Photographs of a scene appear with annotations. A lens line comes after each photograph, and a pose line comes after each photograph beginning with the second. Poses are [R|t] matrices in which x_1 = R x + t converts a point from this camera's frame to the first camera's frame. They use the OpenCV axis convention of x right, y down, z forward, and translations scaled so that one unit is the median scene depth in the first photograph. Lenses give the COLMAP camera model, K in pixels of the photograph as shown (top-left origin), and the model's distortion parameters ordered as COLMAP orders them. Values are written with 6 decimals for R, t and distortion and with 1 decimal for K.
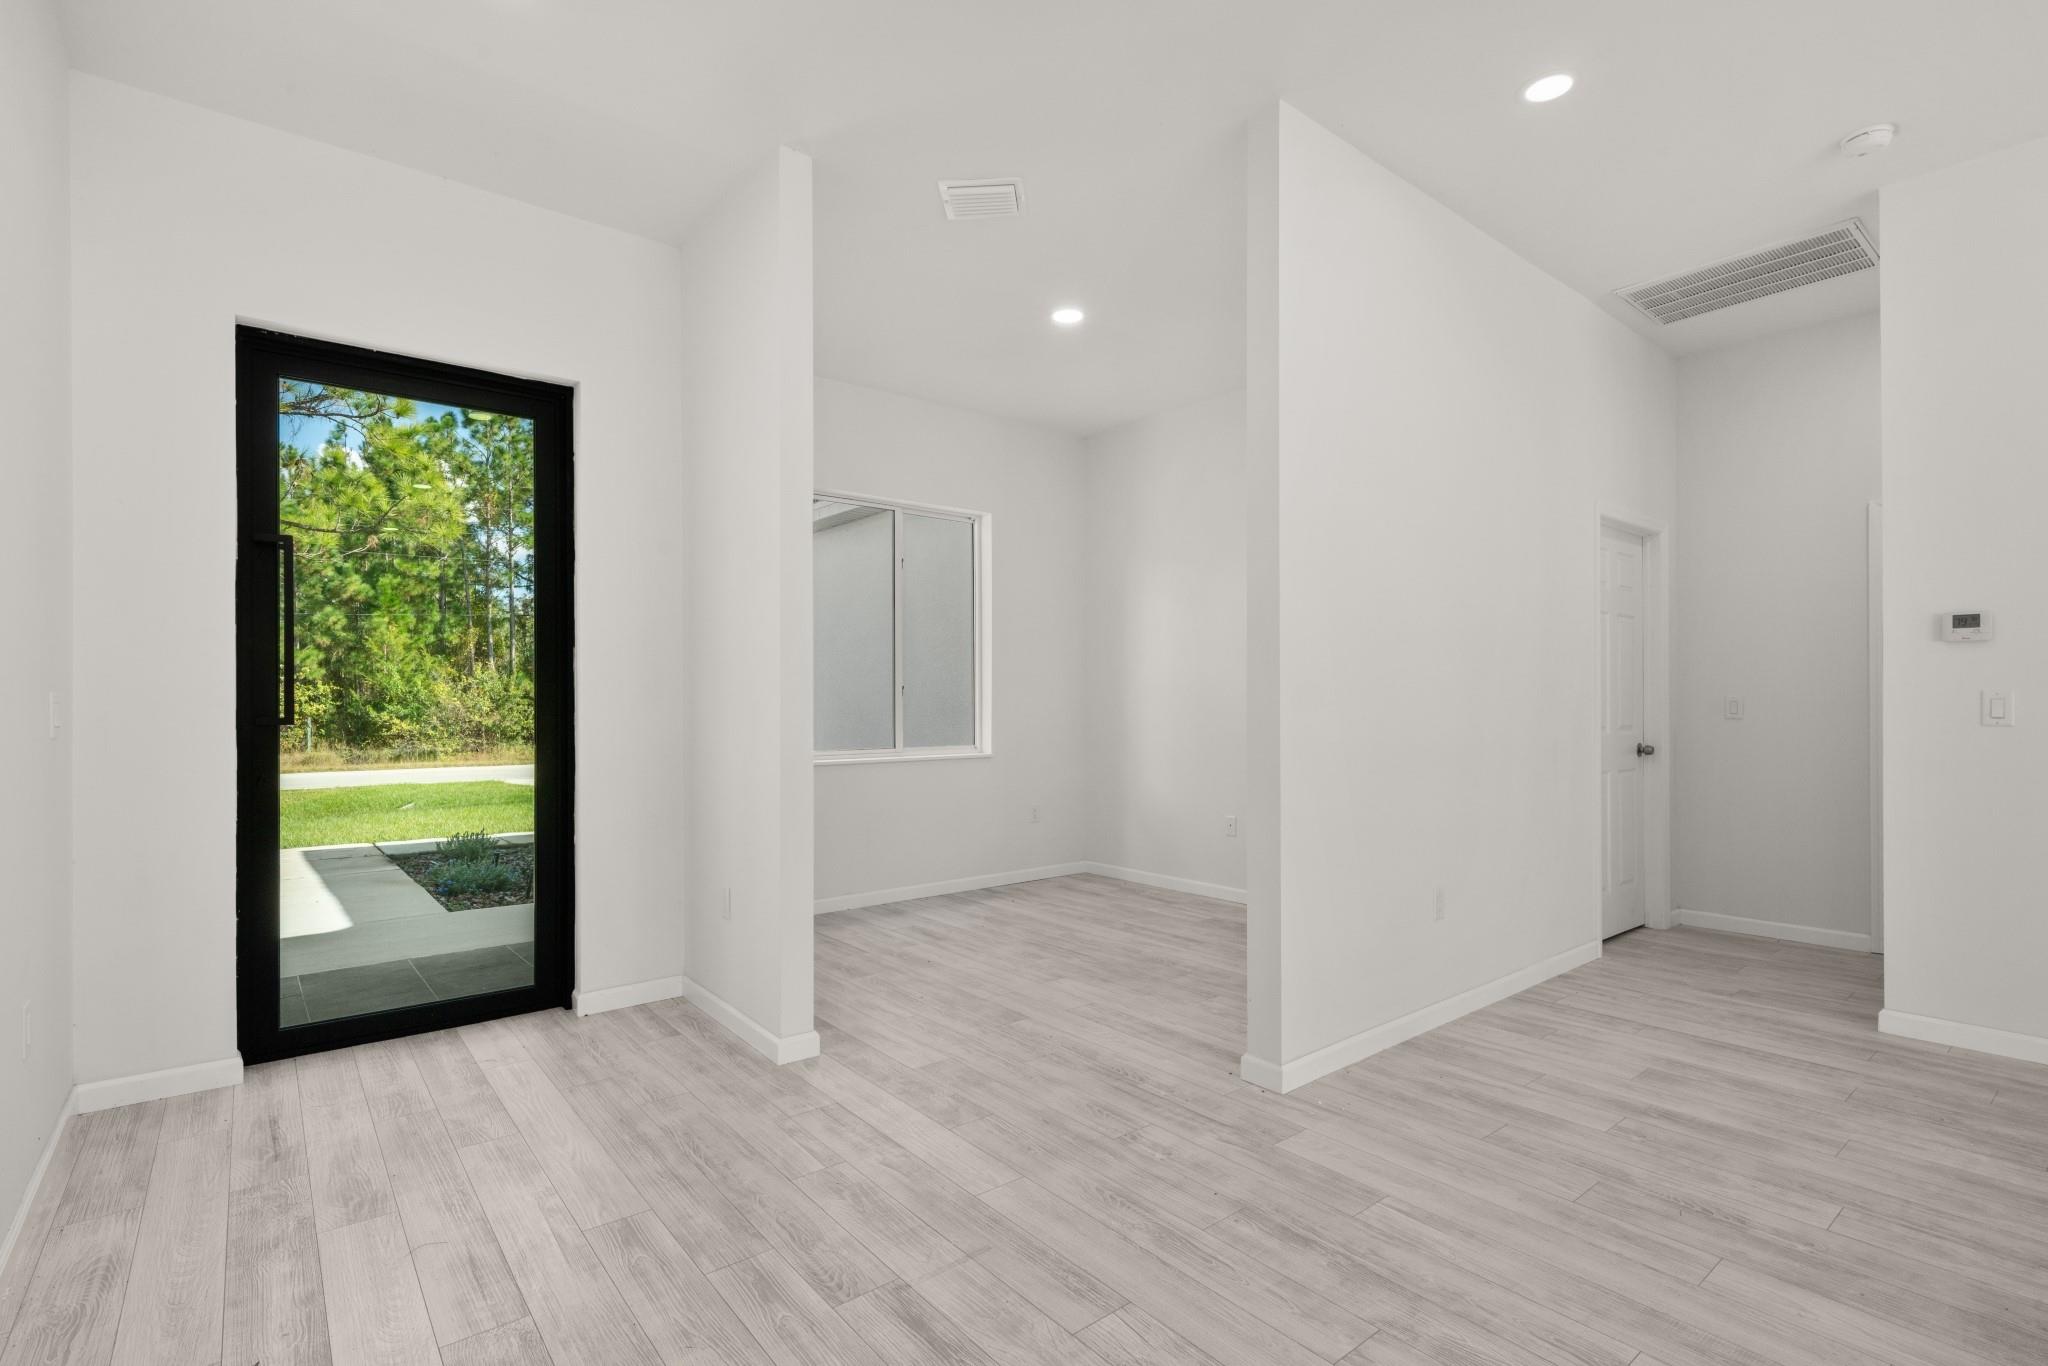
lens RADIAL K [[972.0, 0, 1024.5], [0, 972.0, 678.7], [0, 0, 1]] dist [0.007722, -0.000444]
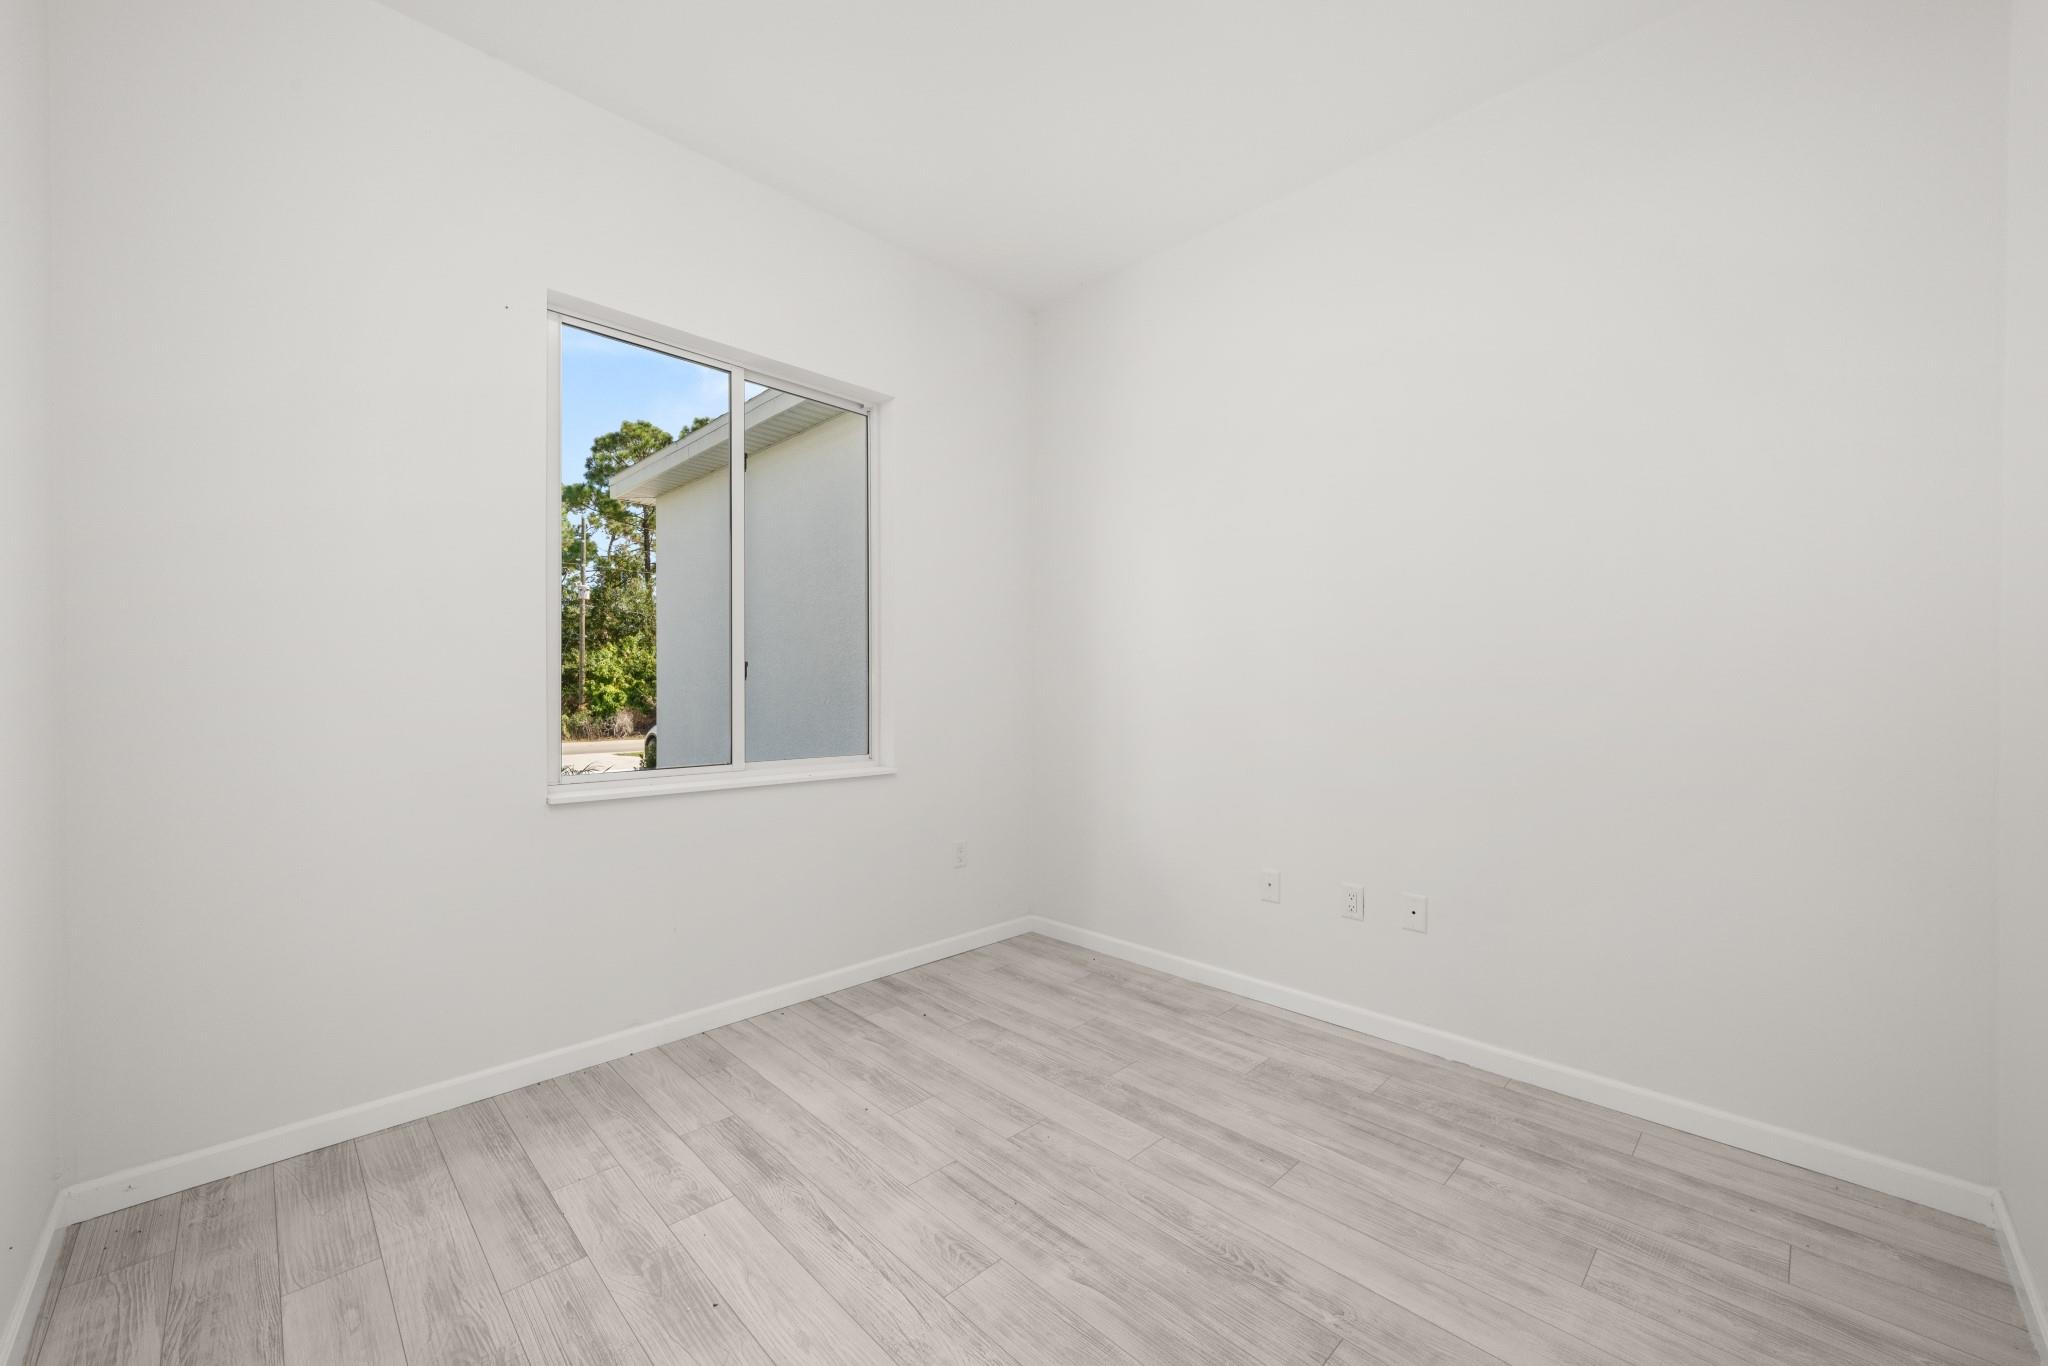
lens RADIAL K [[743.7, 0, 1036.0], [0, 743.7, 698.0], [0, 0, 1]] dist [-0.008743, 0.001064]
pose [[0.993023, 0.004903, 0.117822, 0.001311], [-0.008952, 0.999387, 0.033859, 0.013521], [-0.117583, -0.034677, 0.992457, 0.595669]]
